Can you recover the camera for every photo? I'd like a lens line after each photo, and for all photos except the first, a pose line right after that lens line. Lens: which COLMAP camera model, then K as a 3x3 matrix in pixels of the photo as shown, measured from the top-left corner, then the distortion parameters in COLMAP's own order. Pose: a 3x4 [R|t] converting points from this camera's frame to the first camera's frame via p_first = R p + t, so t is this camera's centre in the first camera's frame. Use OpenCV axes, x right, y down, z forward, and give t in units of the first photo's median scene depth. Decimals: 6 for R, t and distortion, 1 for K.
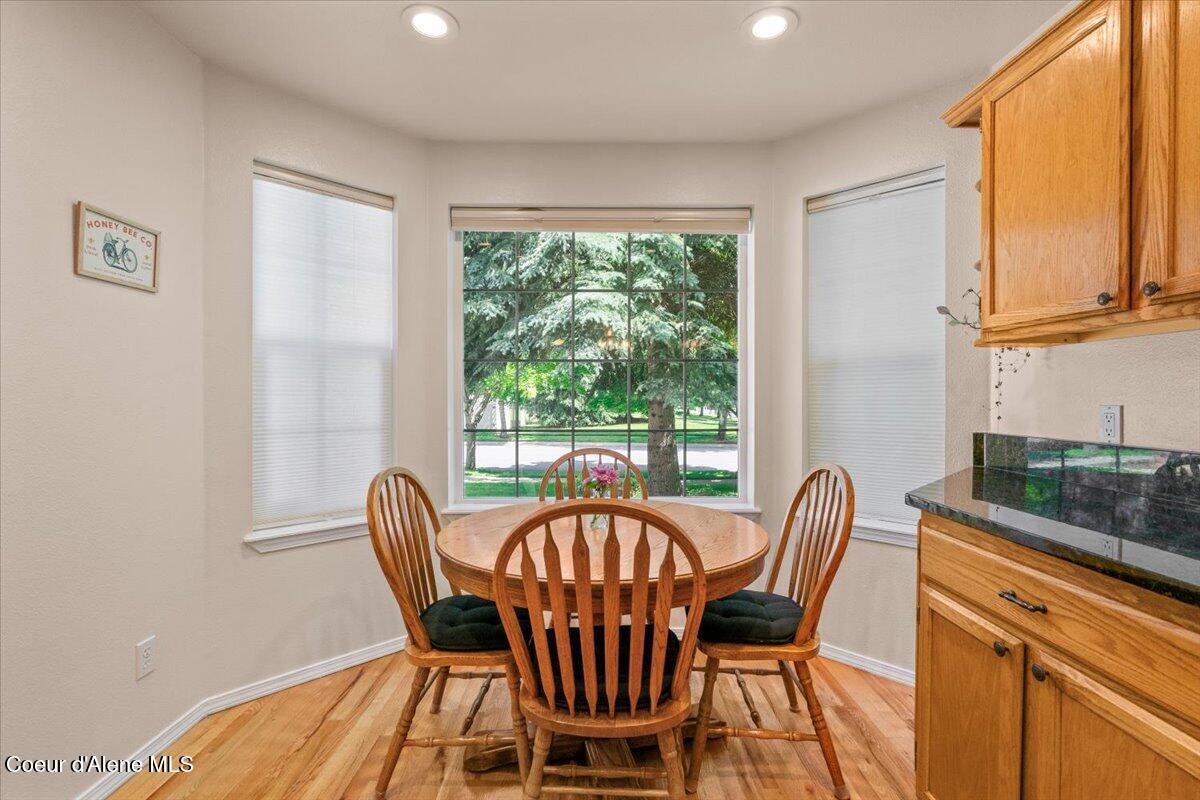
lens RADIAL K [[542.3, 0, 602.5], [0, 542.3, 394.6], [0, 0, 1]] dist [-0.003533, 0.002978]
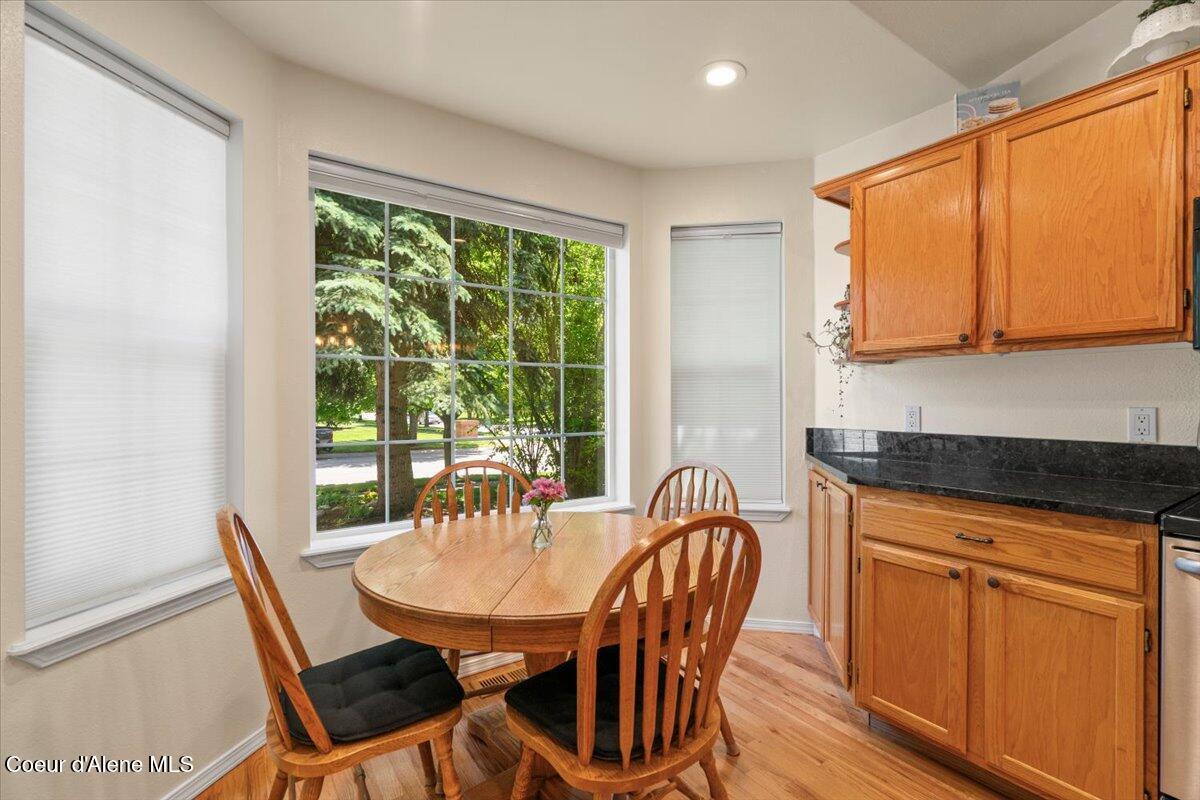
lens RADIAL K [[542.3, 0, 598.2], [0, 542.3, 394.2], [0, 0, 1]] dist [-0.003533, 0.002978]
pose [[0.833742, 0.010711, 0.552051, -0.481370], [-0.005872, 0.999927, -0.010534, 0.004372], [-0.552124, 0.005541, 0.833744, 0.173574]]
